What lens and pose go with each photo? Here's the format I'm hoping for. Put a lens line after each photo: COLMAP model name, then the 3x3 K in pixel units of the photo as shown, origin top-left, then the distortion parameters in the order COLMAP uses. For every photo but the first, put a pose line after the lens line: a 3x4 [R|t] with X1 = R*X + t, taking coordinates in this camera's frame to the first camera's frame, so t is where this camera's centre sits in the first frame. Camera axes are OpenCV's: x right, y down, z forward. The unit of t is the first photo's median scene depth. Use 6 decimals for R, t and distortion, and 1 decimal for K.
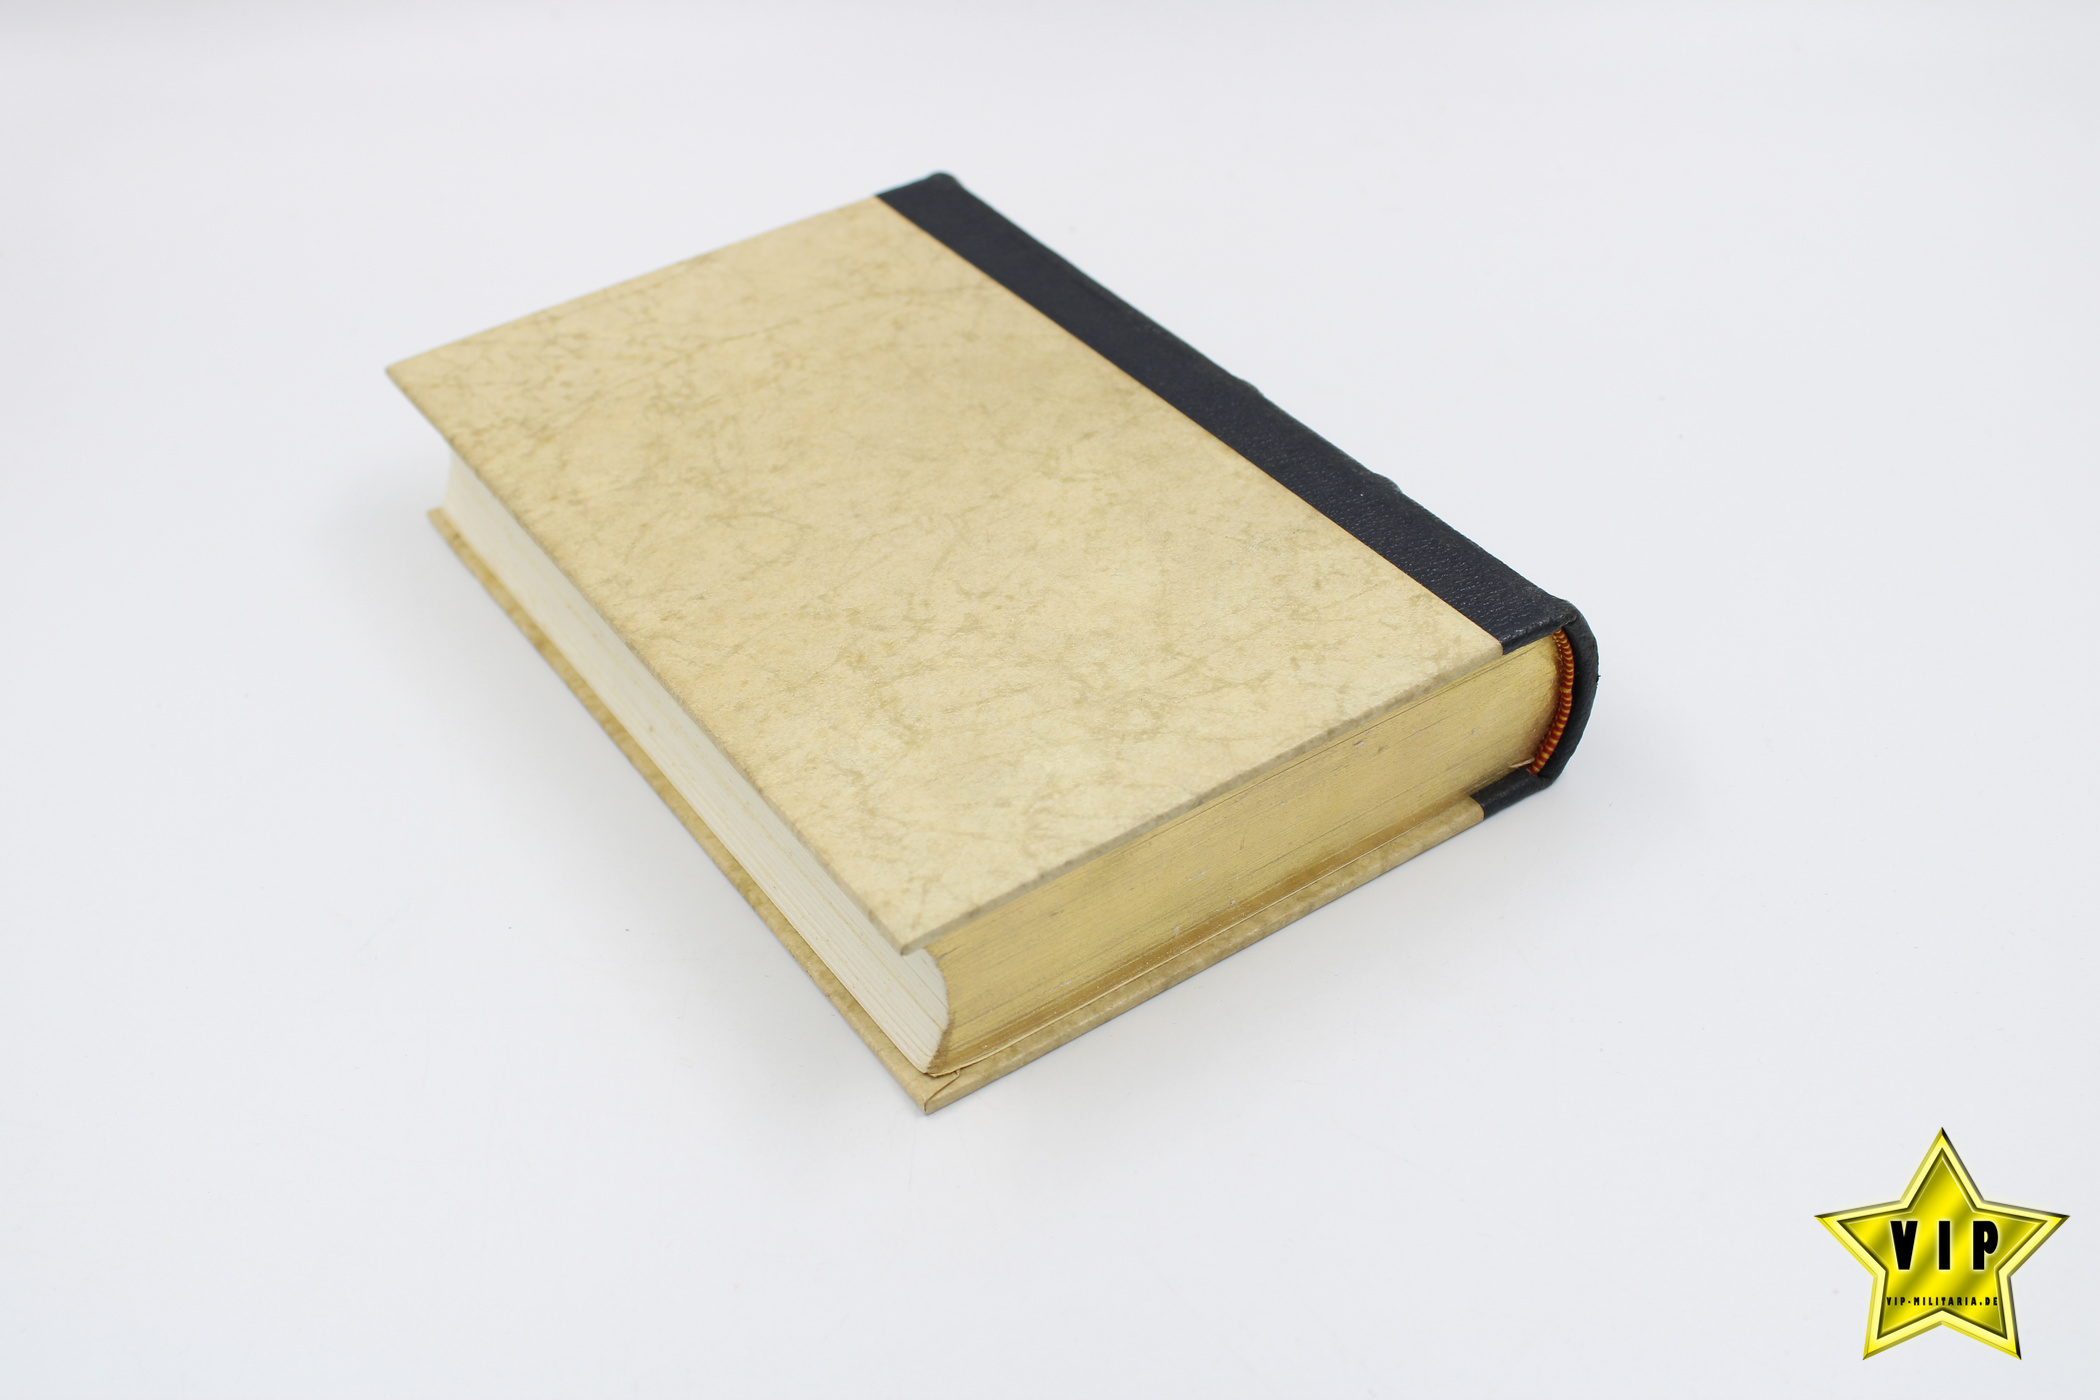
lens RADIAL K [[2386.9, 0, 1037.2], [0, 2386.9, 705.3], [0, 0, 1]] dist [-0.104048, 0.000000]
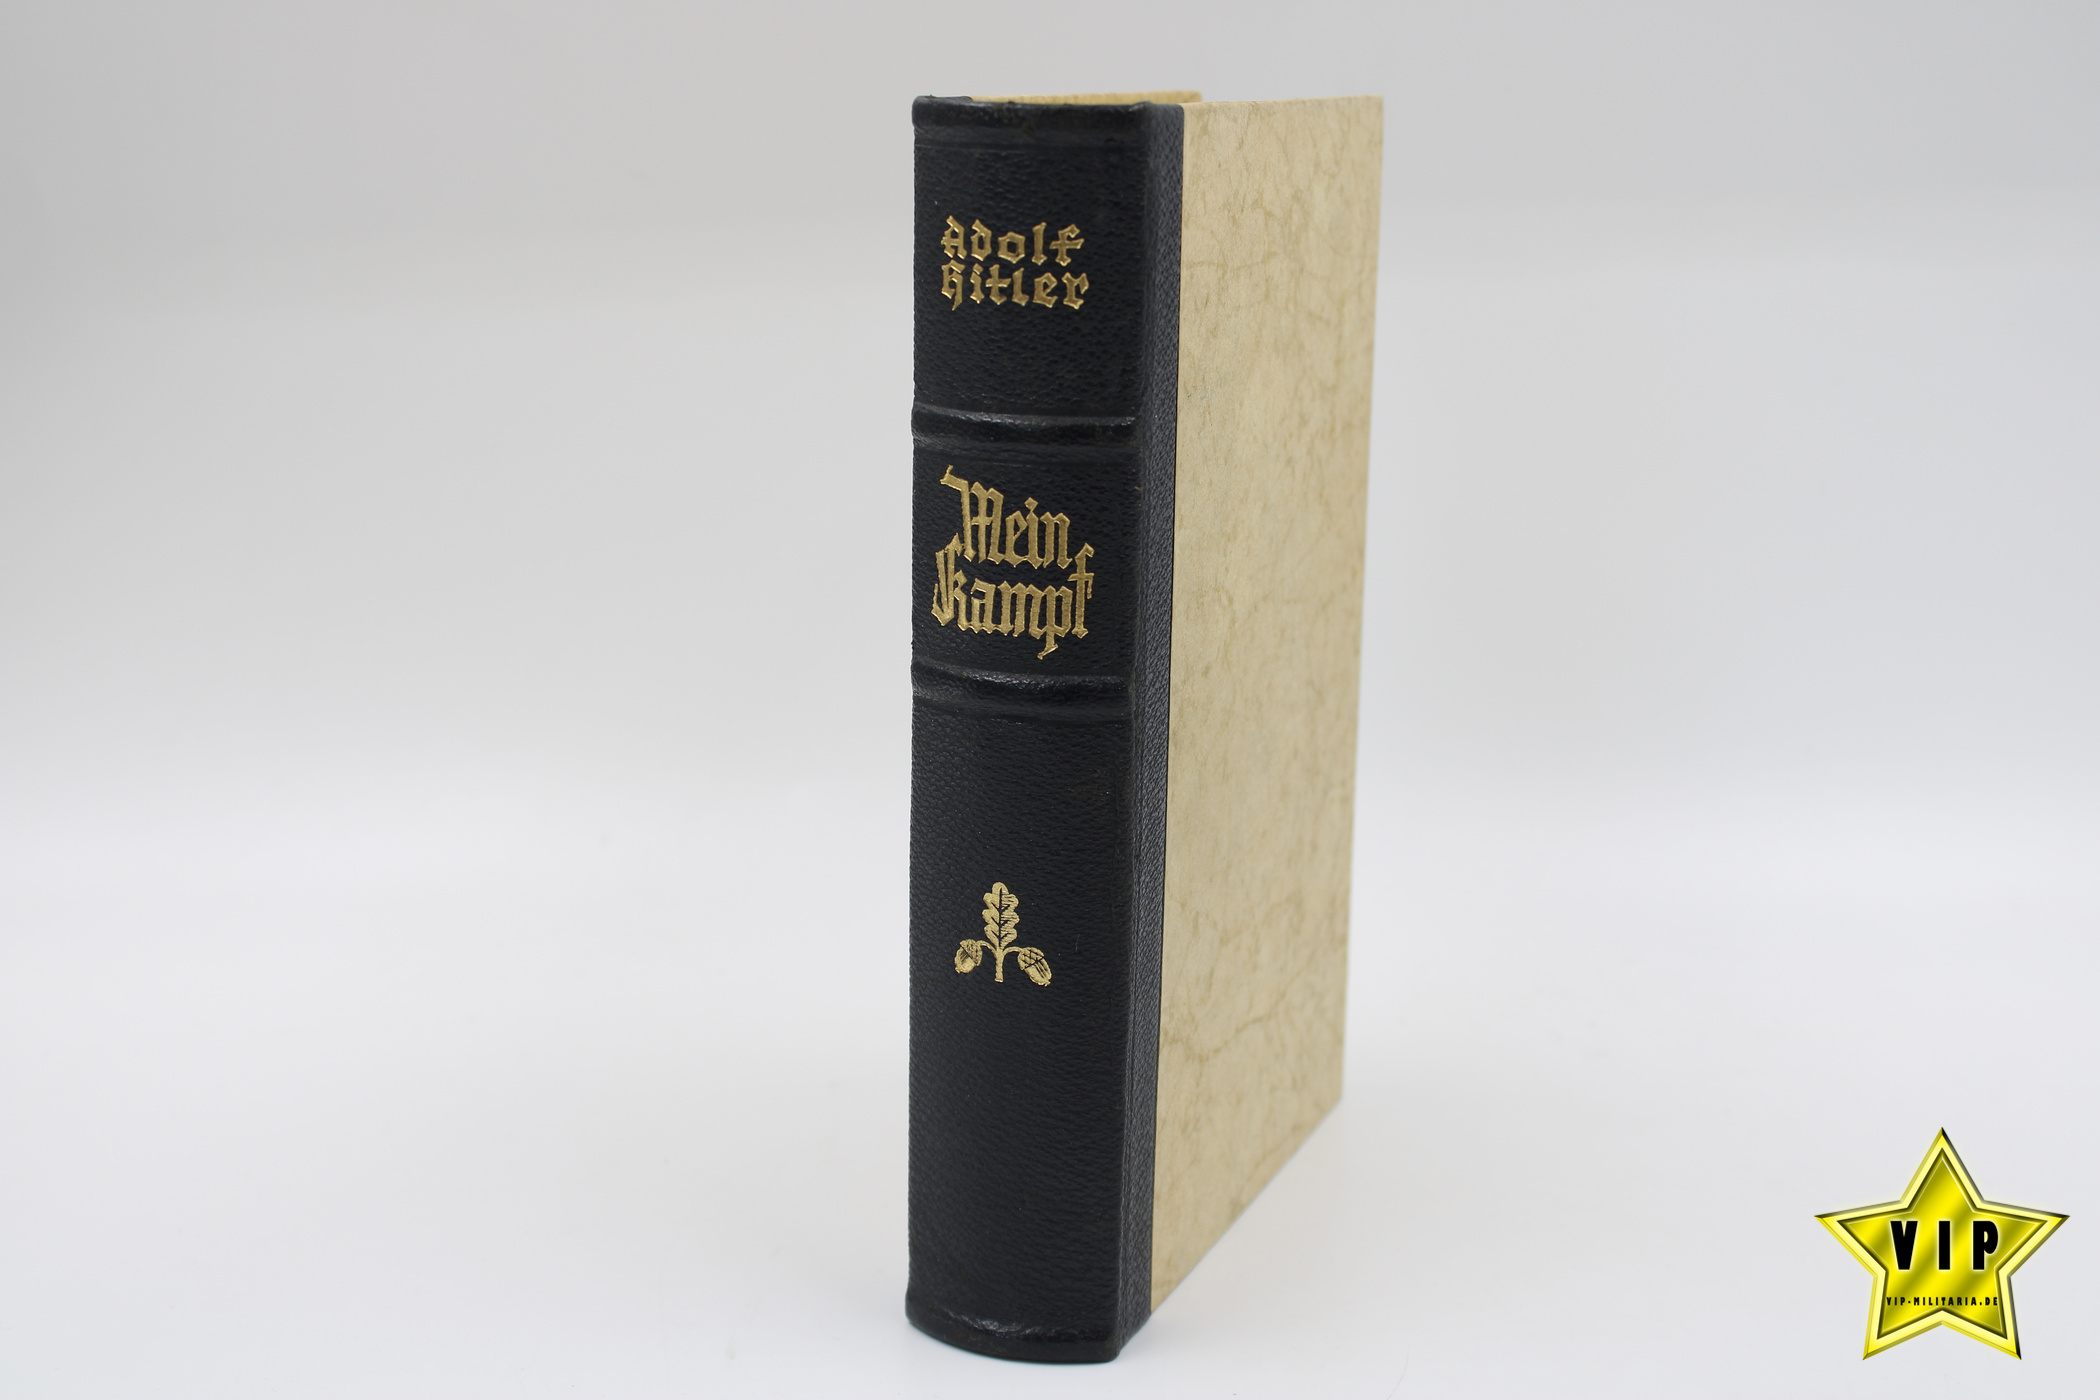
lens RADIAL K [[2924.7, 0, 1040.3], [0, 2924.7, 690.1], [0, 0, 1]] dist [-0.066692, 0.000000]
pose [[-0.352563, -0.379327, -0.855459, 1.054146], [-0.557267, -0.649285, 0.517573, -0.700732], [-0.751767, 0.659196, 0.017528, 1.108752]]
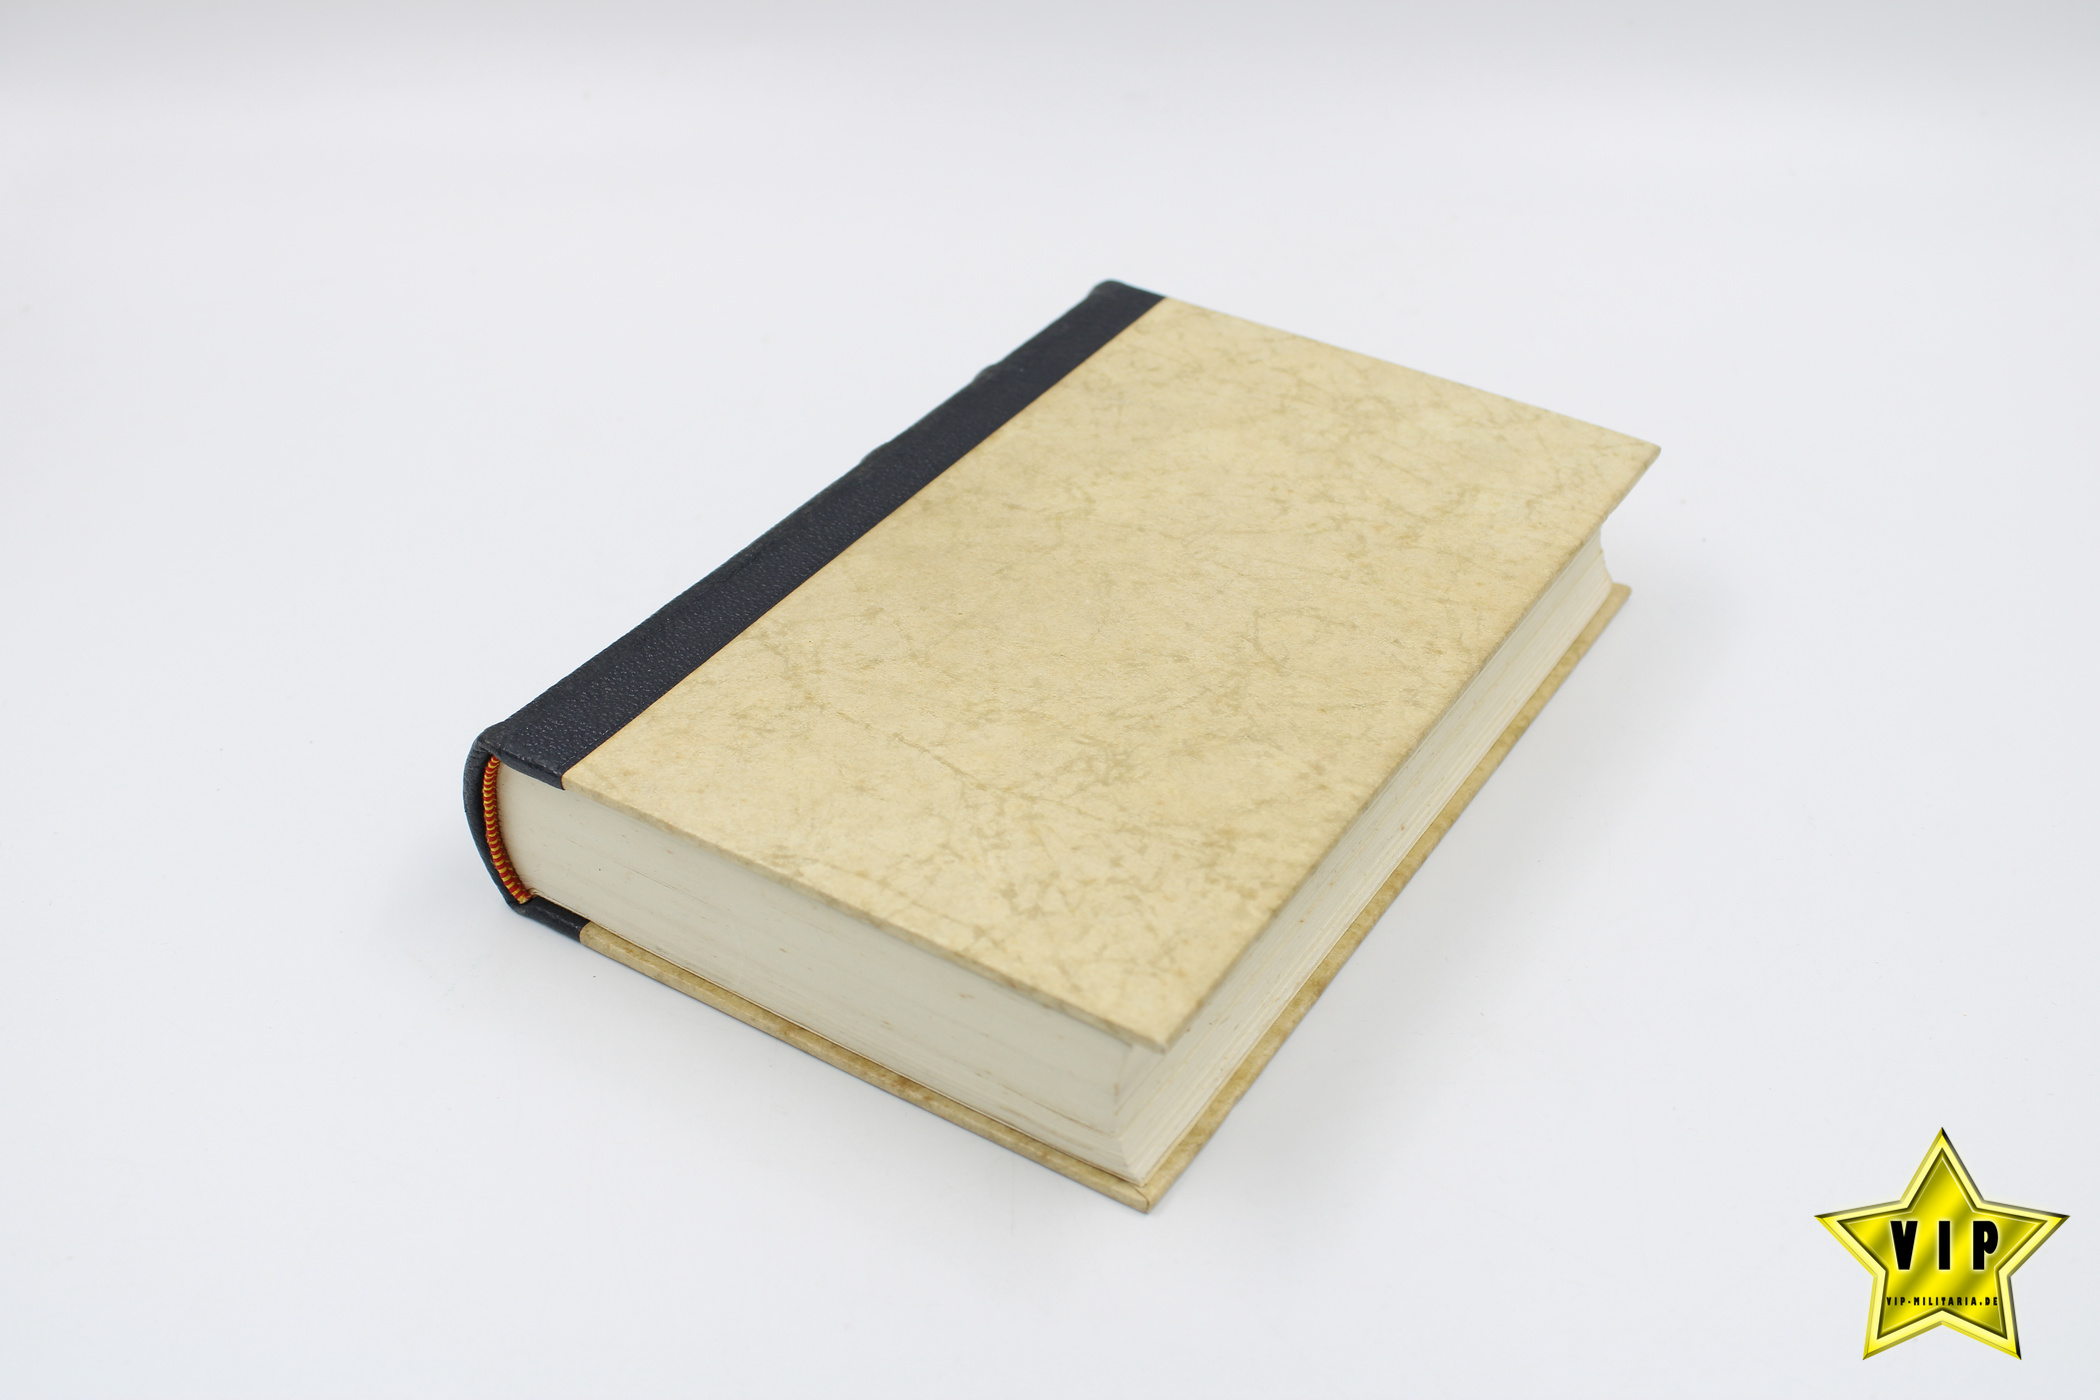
lens RADIAL K [[2386.9, 0, 1048.6], [0, 2386.9, 695.2], [0, 0, 1]] dist [-0.104048, 0.000000]
pose [[-0.407457, -0.512780, 0.755669, -0.869883], [0.587428, 0.486395, 0.646799, -0.788694], [-0.699219, 0.707443, 0.103036, 1.009967]]
